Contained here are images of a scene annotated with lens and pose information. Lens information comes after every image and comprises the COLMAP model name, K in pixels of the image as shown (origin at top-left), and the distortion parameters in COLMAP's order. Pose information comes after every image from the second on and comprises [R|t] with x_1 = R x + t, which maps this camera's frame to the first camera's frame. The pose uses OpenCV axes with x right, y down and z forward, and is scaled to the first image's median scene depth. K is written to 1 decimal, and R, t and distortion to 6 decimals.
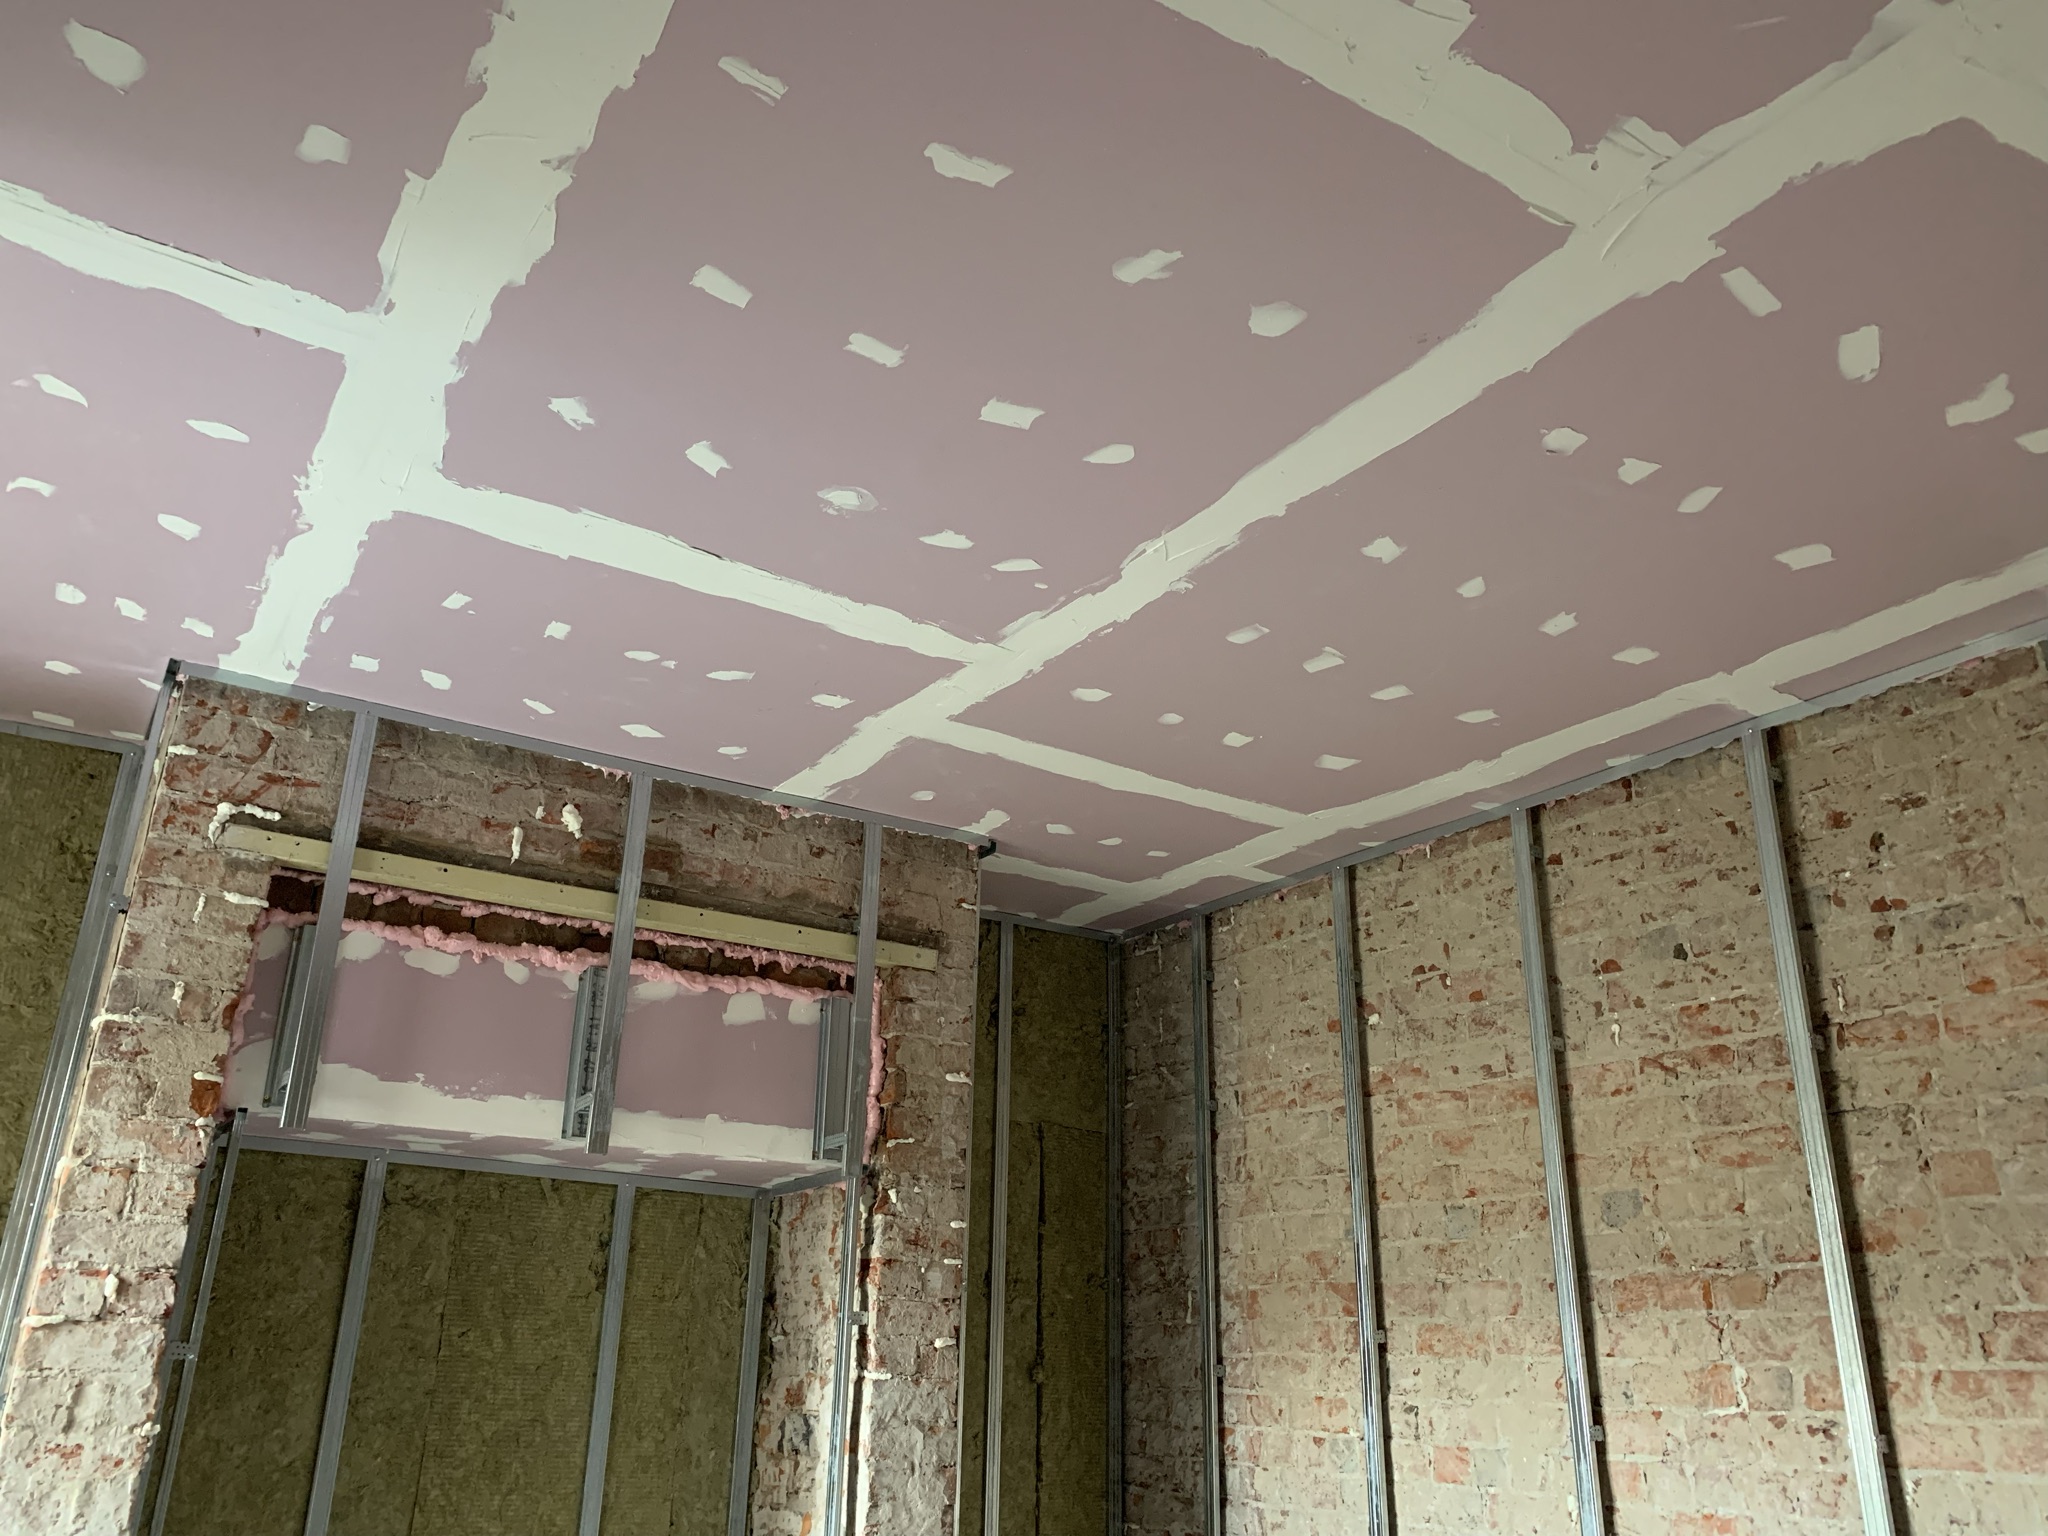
lens RADIAL K [[1561.3, 0, 1024.5], [0, 1561.3, 765.8], [0, 0, 1]] dist [-0.003857, -0.005316]
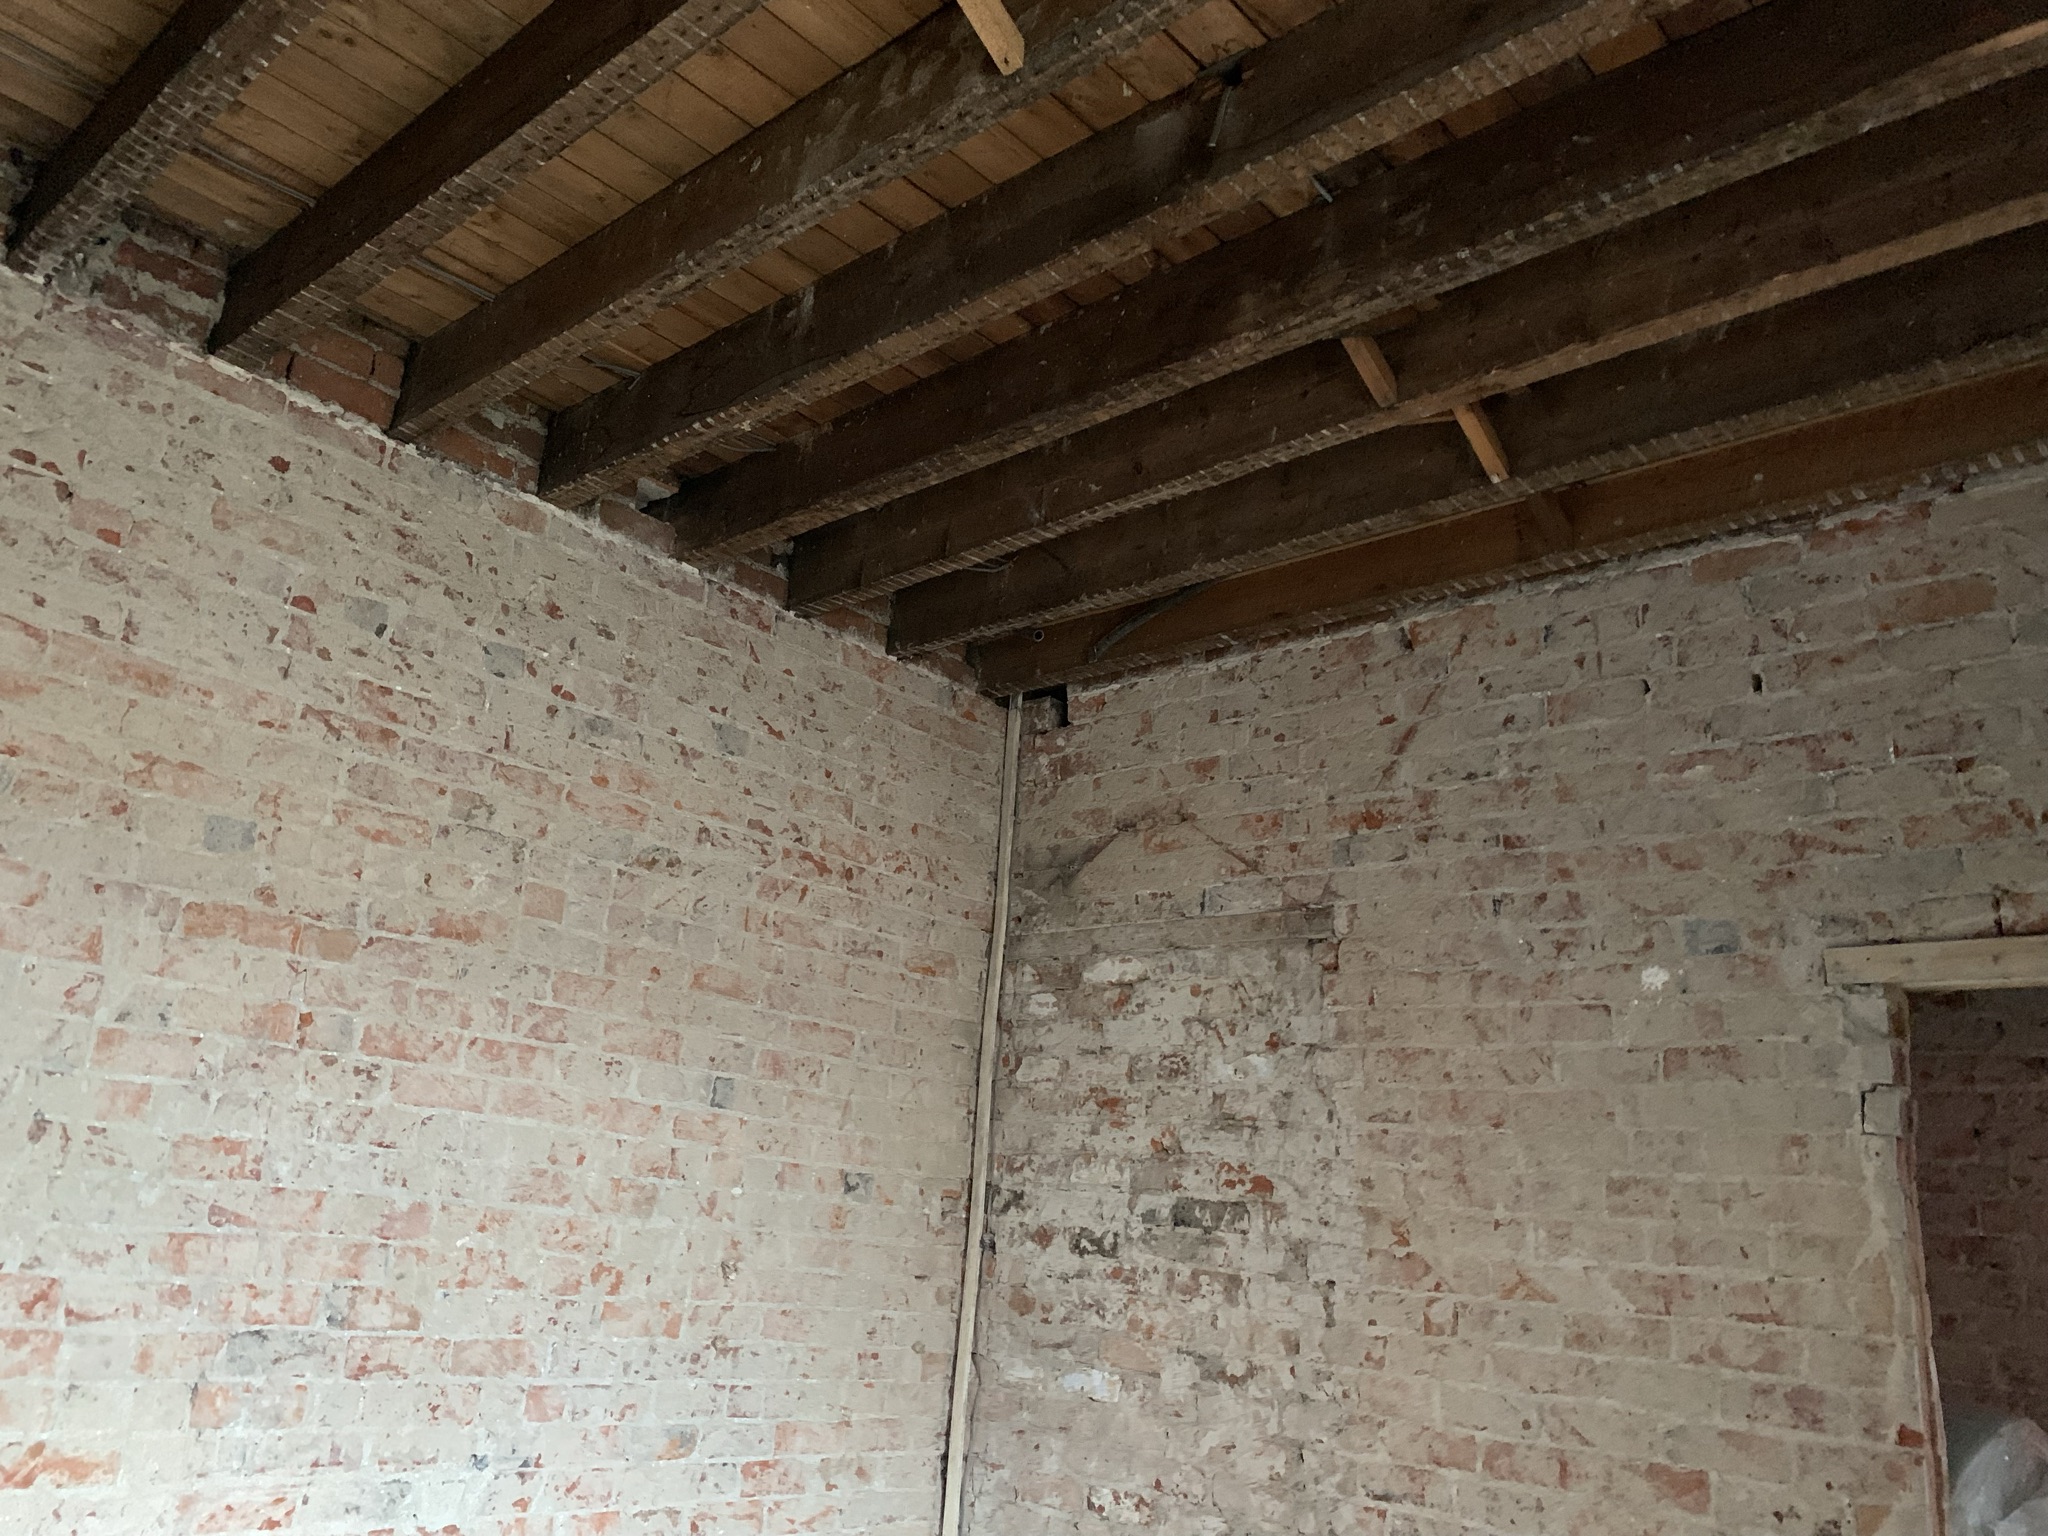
lens RADIAL K [[1561.3, 0, 1024.7], [0, 1561.3, 767.4], [0, 0, 1]] dist [-0.003857, -0.005316]
pose [[-0.253518, 0.234183, 0.938556, -0.686305], [-0.429367, 0.842194, -0.326117, 0.378449], [-0.866818, -0.485661, -0.112961, 0.766548]]
